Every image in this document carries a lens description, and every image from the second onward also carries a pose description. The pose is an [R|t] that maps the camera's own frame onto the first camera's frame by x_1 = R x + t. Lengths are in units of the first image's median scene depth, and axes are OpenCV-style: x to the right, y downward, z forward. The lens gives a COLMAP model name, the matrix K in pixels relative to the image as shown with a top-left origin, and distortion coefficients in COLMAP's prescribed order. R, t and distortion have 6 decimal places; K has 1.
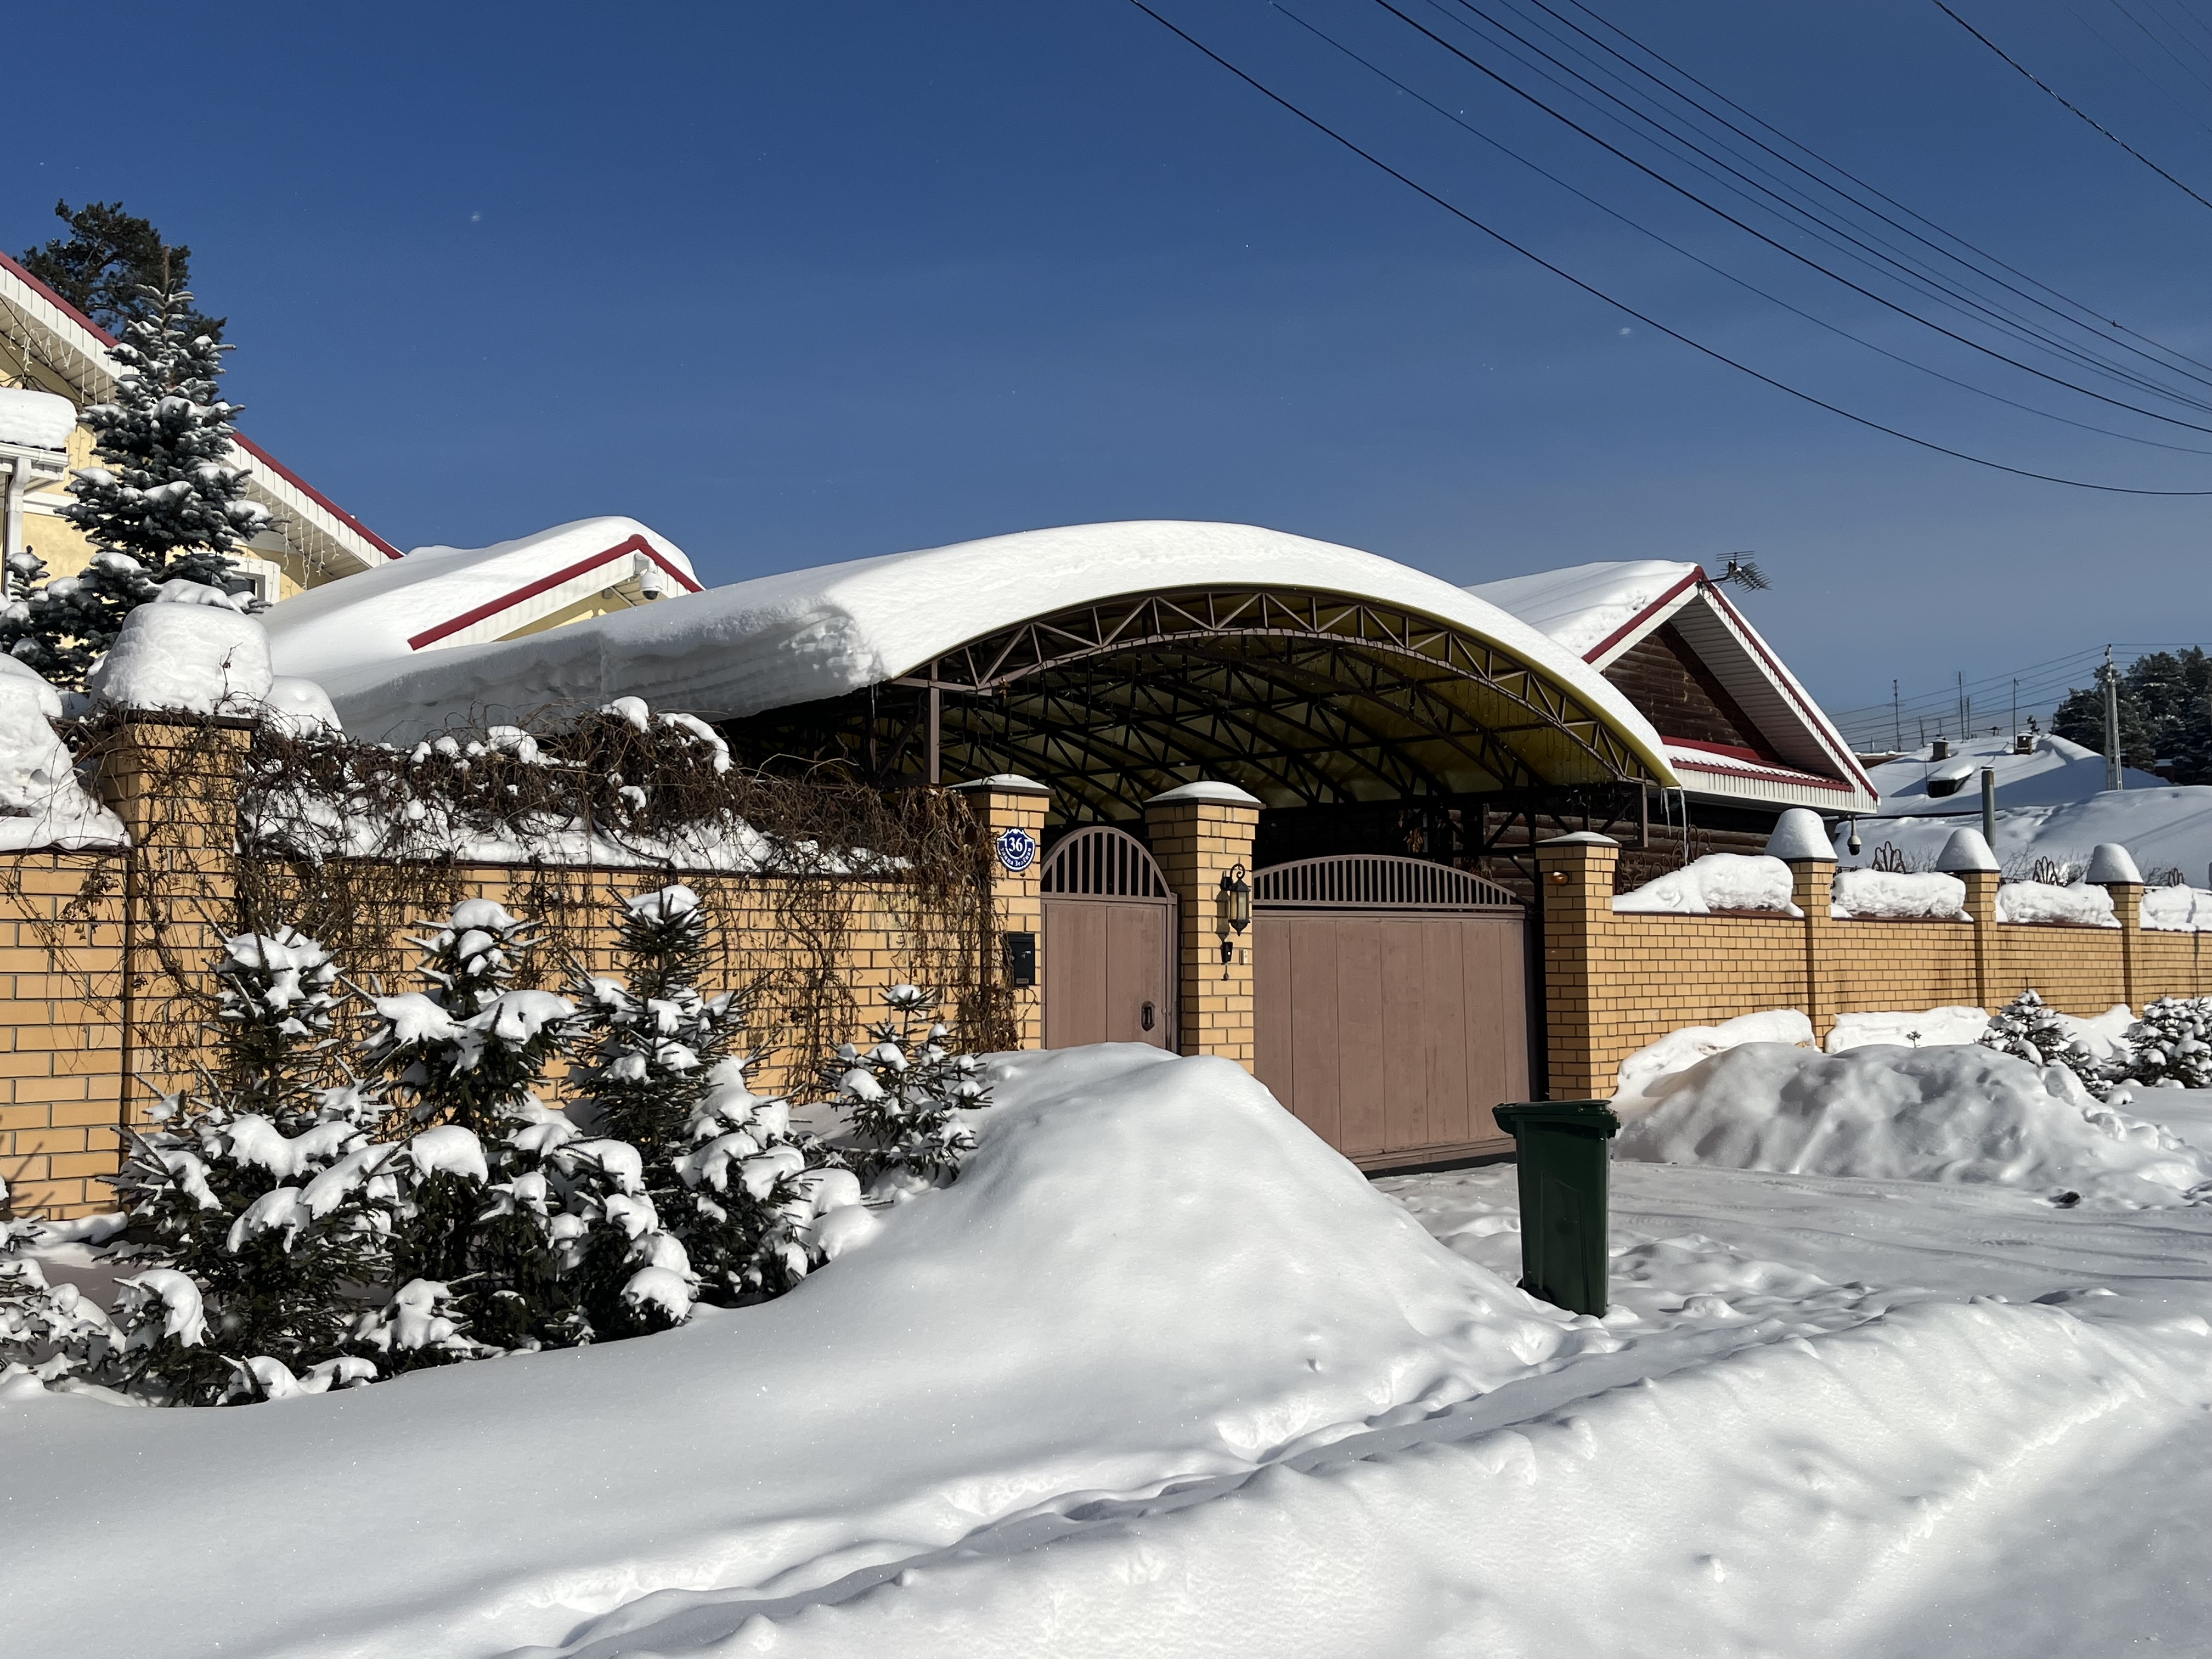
lens RADIAL K [[2031.1, 0, 1099.7], [0, 2031.1, 828.2], [0, 0, 1]] dist [0.050122, 0.000000]
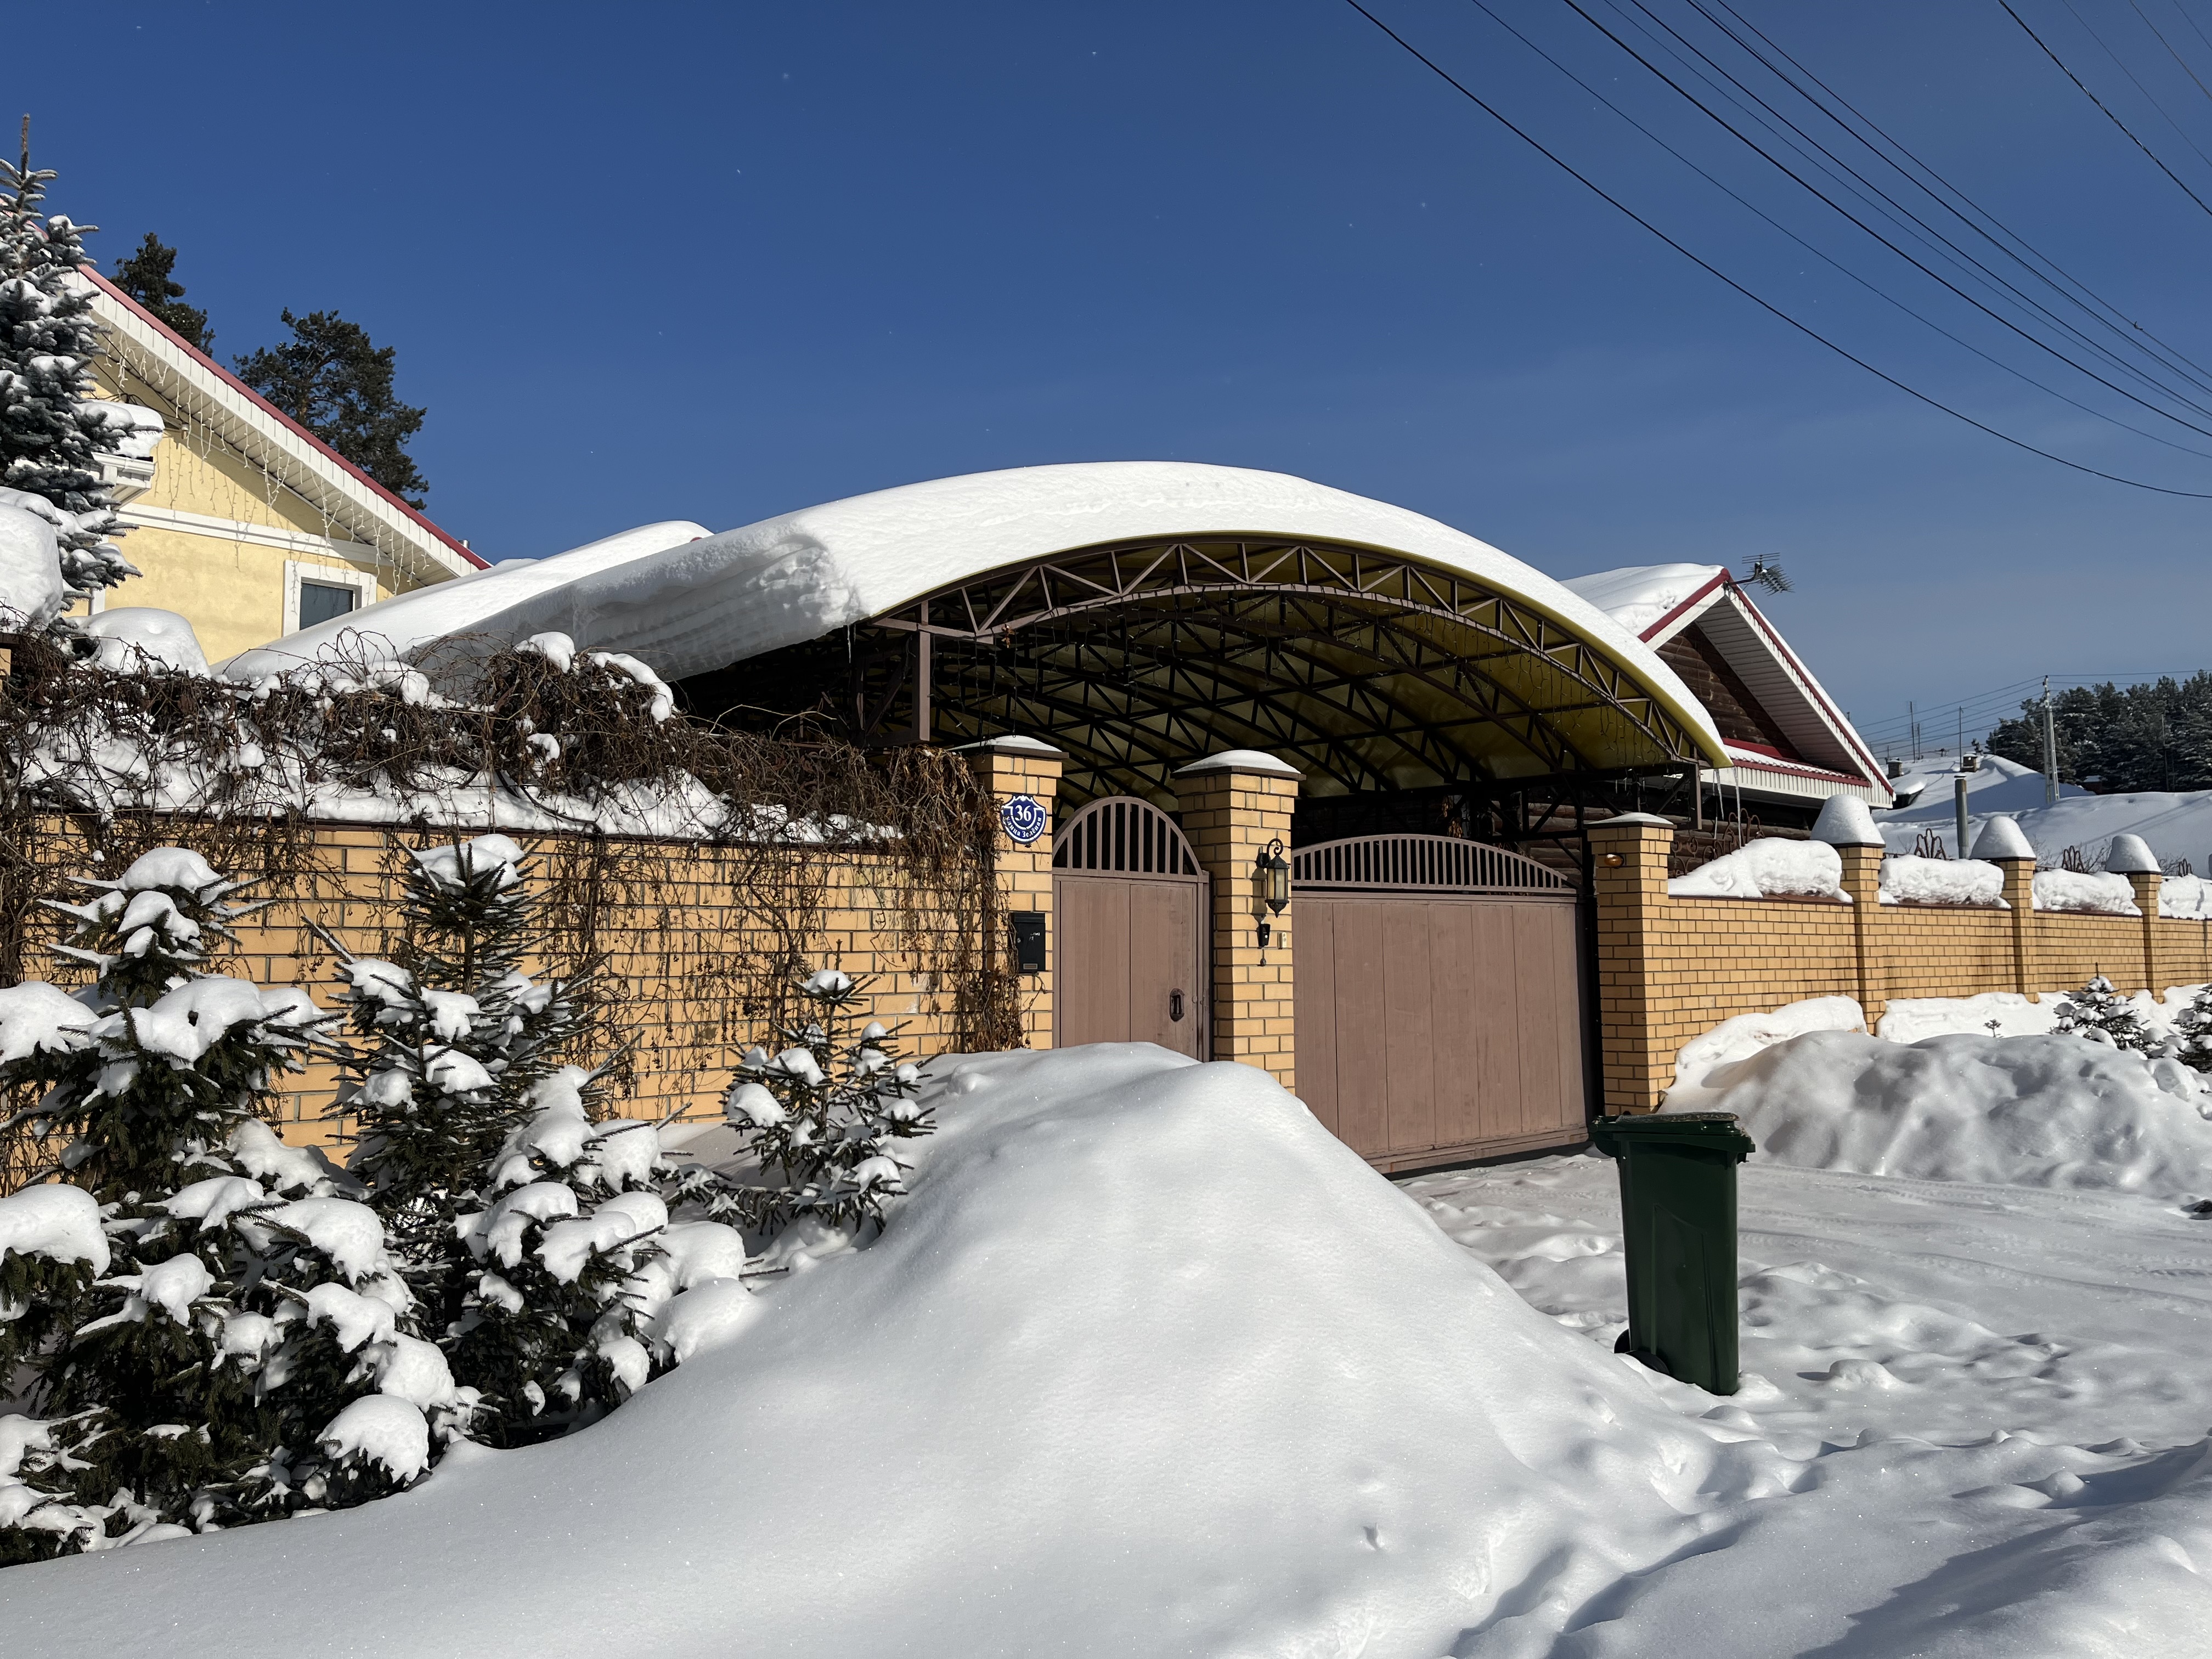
lens RADIAL K [[1671.9, 0, 1112.6], [0, 1671.9, 815.8], [0, 0, 1]] dist [0.055853, -0.063772]
pose [[0.999319, -0.004218, -0.036644, 0.022400], [0.003620, 0.999860, -0.016358, 0.019368], [0.036708, 0.016214, 0.999194, 0.243707]]
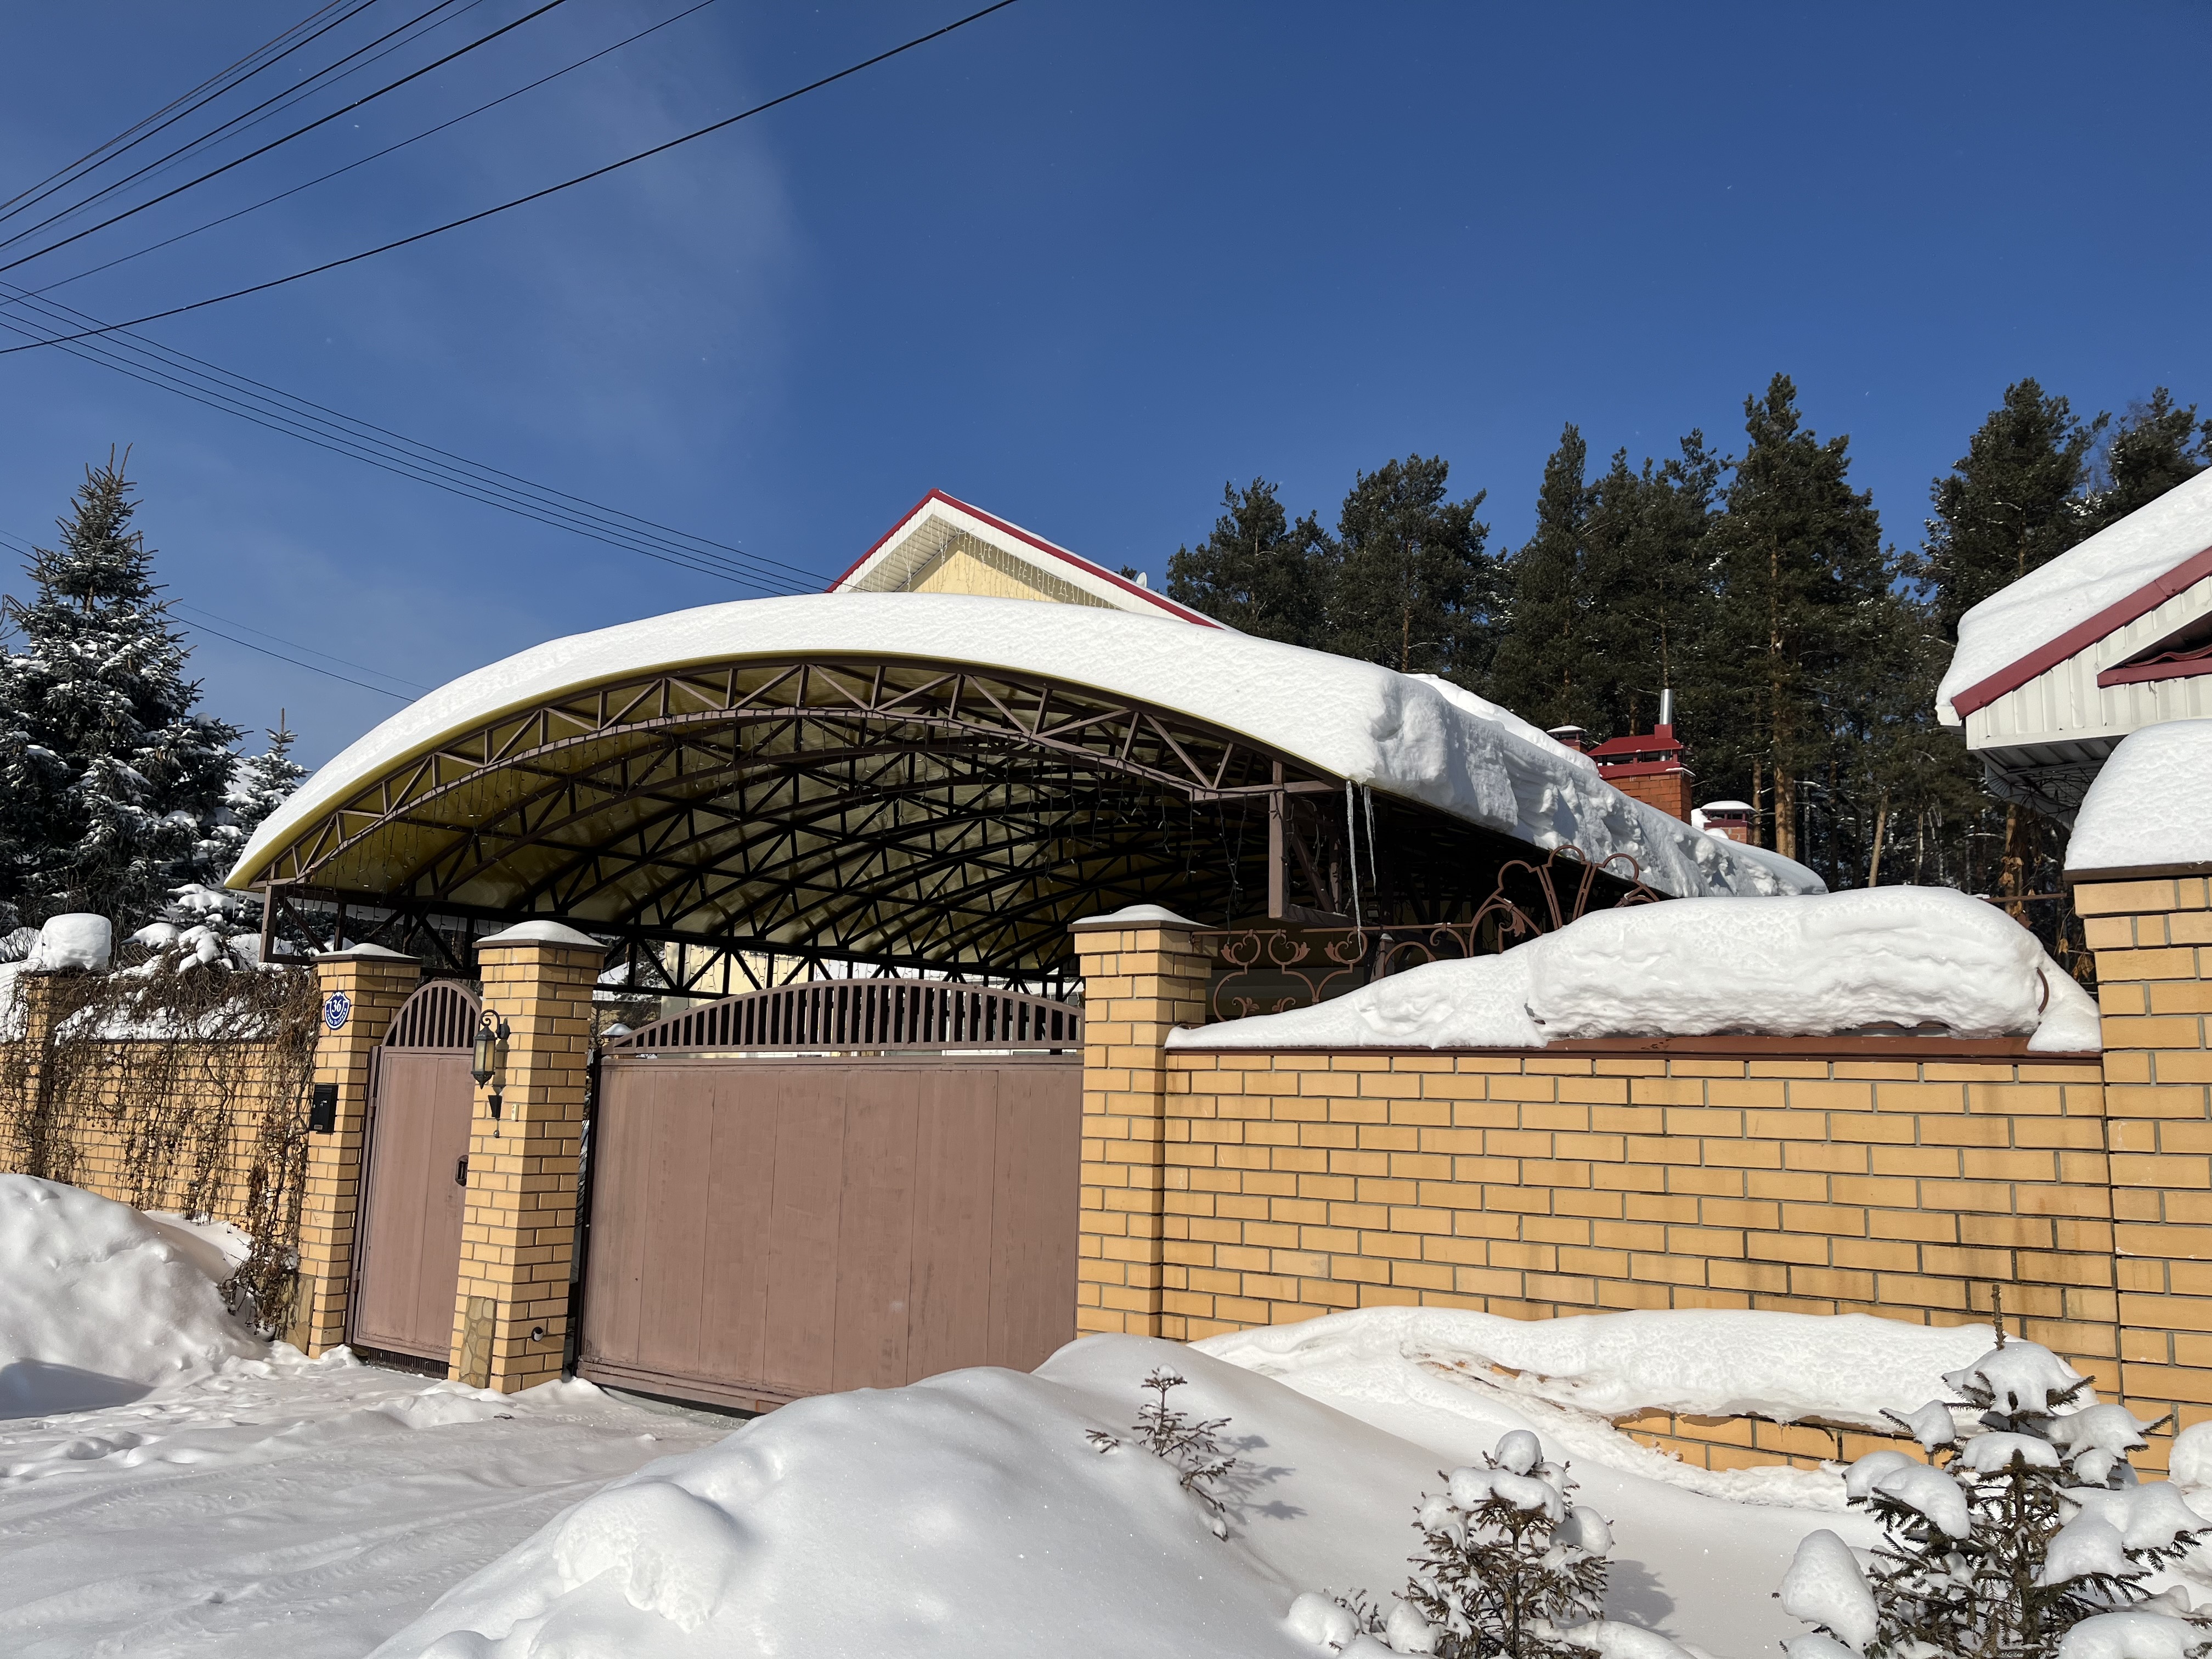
lens RADIAL K [[1671.9, 0, 1084.2], [0, 1671.9, 838.8], [0, 0, 1]] dist [0.055853, -0.063772]
pose [[0.131072, -0.142246, -0.981115, 0.869207], [0.044219, 0.989507, -0.137555, 0.058027], [0.990386, -0.025354, 0.135987, 1.168984]]
